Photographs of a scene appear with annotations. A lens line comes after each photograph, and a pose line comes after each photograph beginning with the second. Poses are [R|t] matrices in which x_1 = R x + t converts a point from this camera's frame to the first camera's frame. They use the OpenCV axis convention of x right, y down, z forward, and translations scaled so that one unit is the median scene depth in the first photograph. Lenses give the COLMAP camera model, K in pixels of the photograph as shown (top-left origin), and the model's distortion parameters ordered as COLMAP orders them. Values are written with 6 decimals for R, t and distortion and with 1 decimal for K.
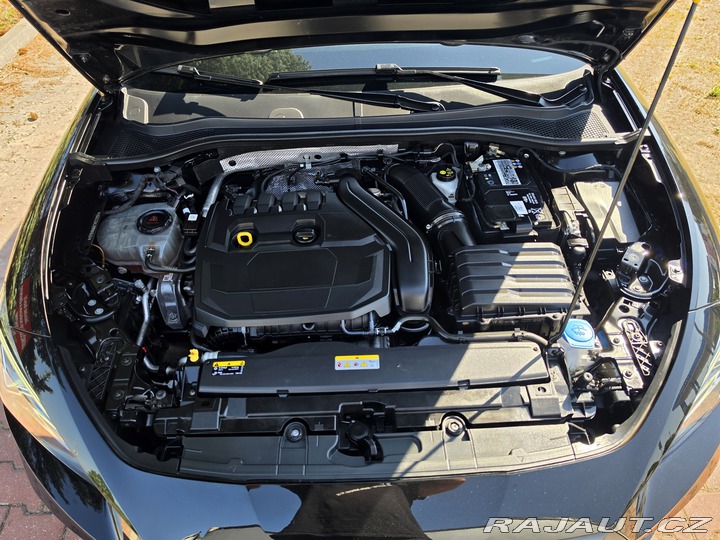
lens RADIAL K [[565.8, 0, 343.7], [0, 565.8, 270.1], [0, 0, 1]] dist [0.082078, -0.118217]
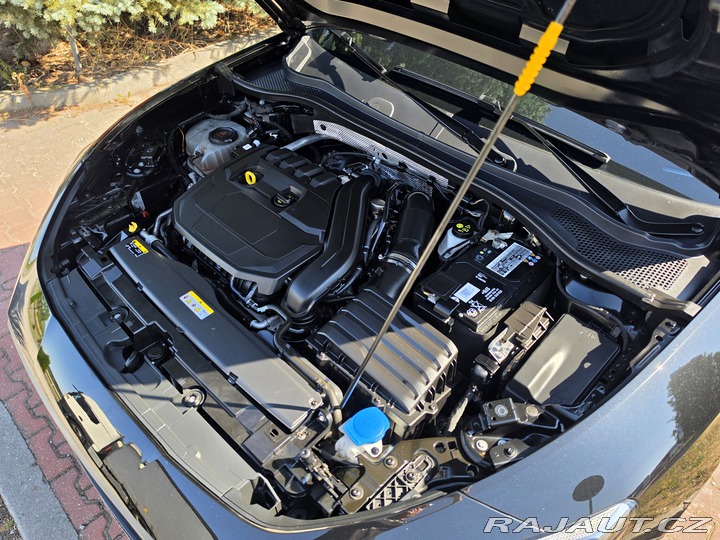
lens RADIAL K [[565.8, 0, 343.7], [0, 565.8, 270.1], [0, 0, 1]] dist [0.082078, -0.118217]
pose [[0.665780, 0.524106, -0.531084, 0.617301], [-0.530062, 0.833163, 0.157716, -0.173447], [0.525139, 0.176503, 0.832512, 0.193853]]
